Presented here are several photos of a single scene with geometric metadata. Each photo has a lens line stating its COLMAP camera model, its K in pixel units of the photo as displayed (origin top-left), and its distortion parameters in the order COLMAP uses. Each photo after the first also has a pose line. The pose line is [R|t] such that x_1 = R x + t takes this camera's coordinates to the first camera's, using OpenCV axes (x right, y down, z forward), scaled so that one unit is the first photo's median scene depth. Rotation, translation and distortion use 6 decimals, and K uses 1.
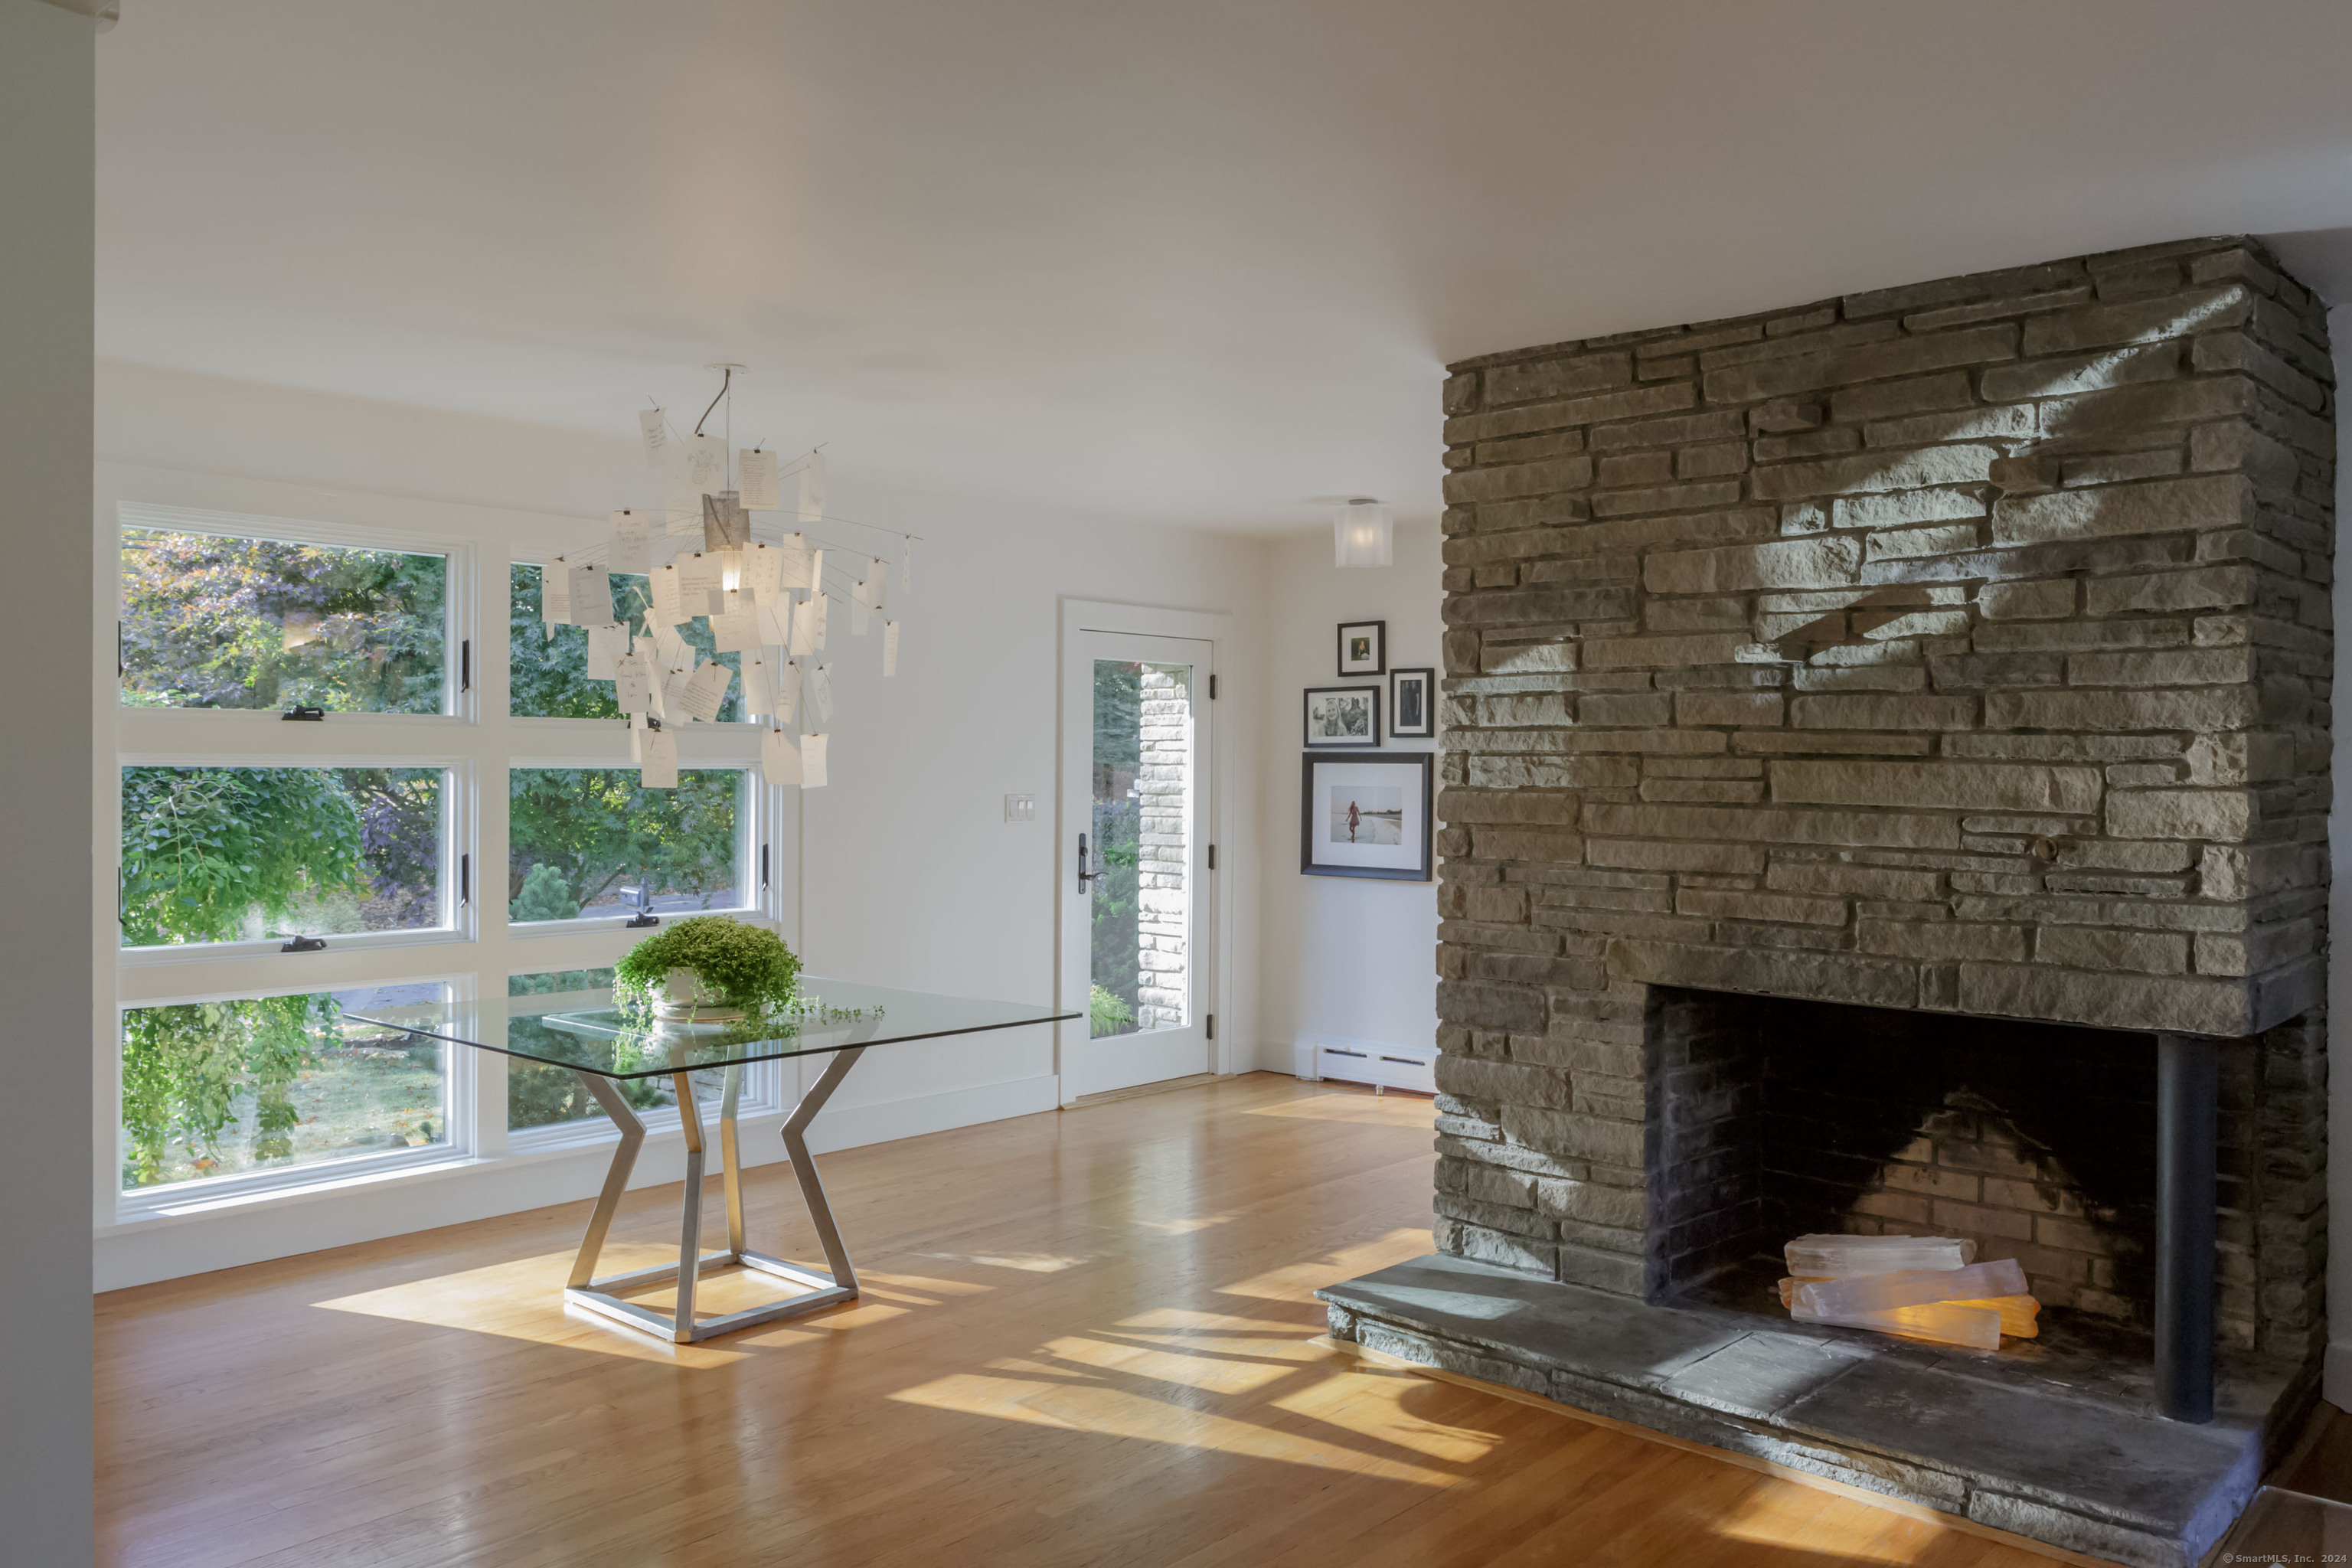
lens RADIAL K [[1772.2, 0, 1198.7], [0, 1772.2, 778.7], [0, 0, 1]] dist [-0.002232, 0.006519]
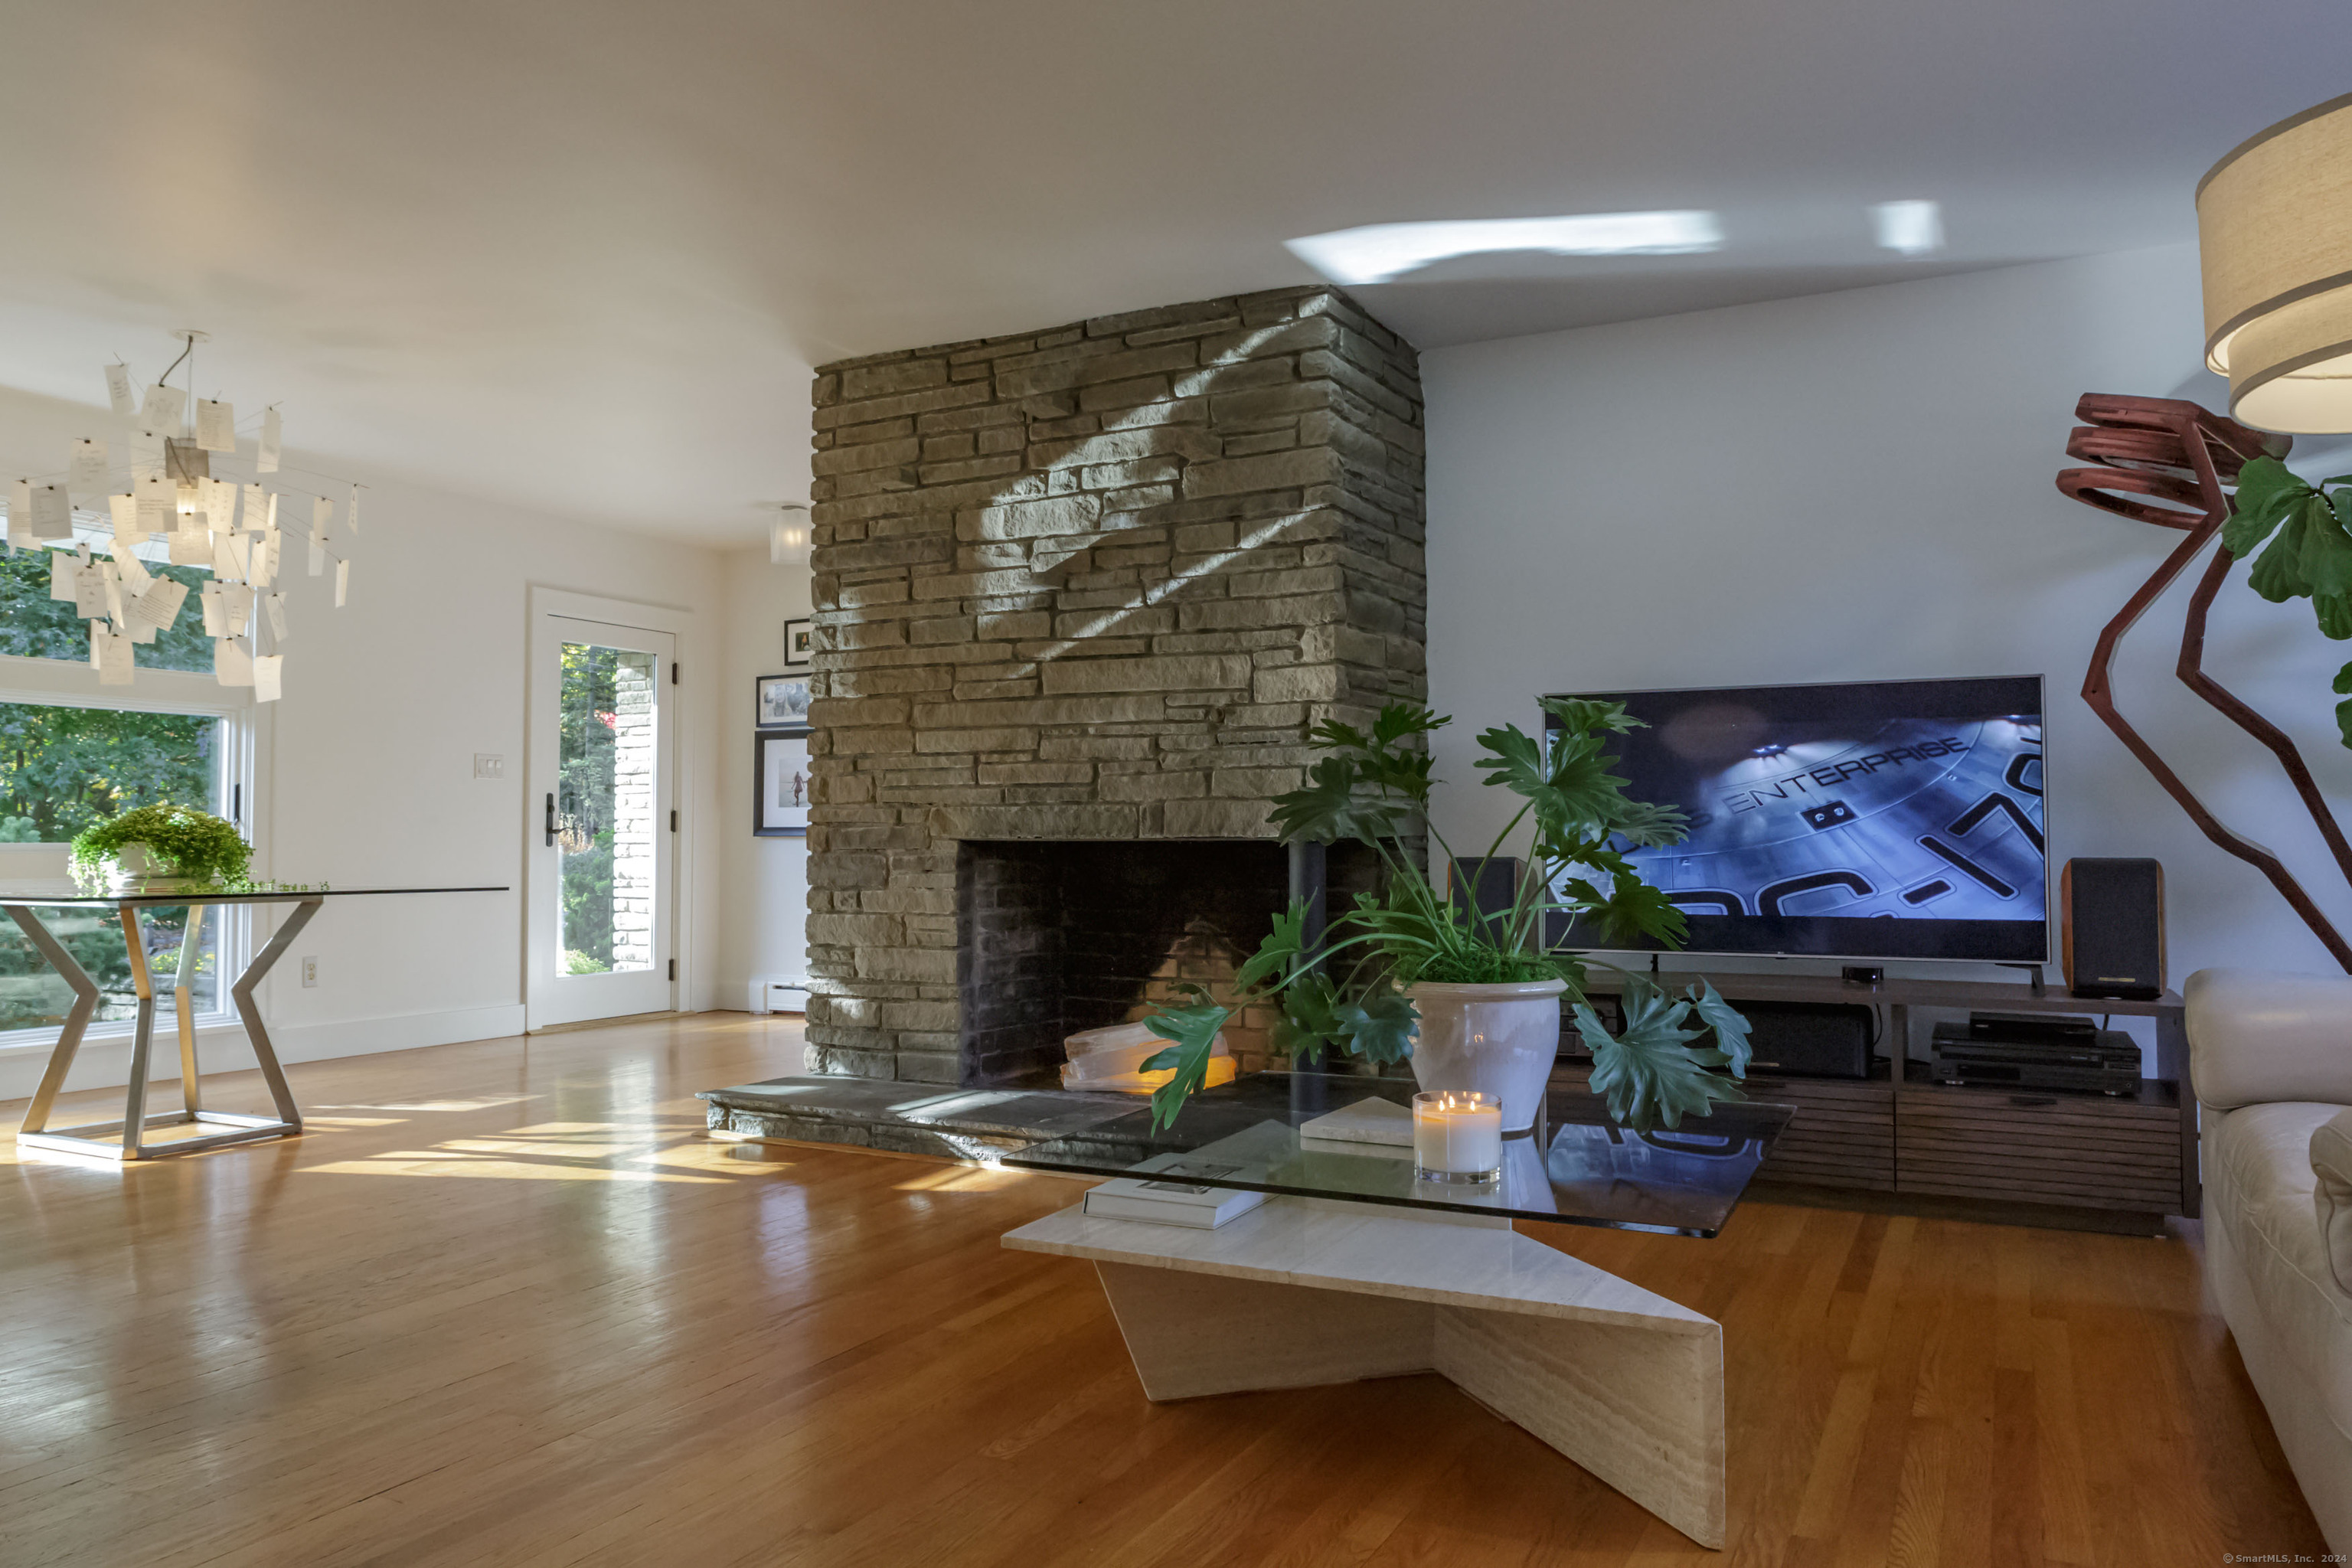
lens RADIAL K [[1643.3, 0, 1155.4], [0, 1643.3, 783.5], [0, 0, 1]] dist [-0.030336, 0.019505]
pose [[0.970663, 0.001109, 0.240441, 0.101765], [0.009135, 0.999097, -0.041488, 0.123076], [-0.240270, 0.042468, 0.969777, -0.197797]]
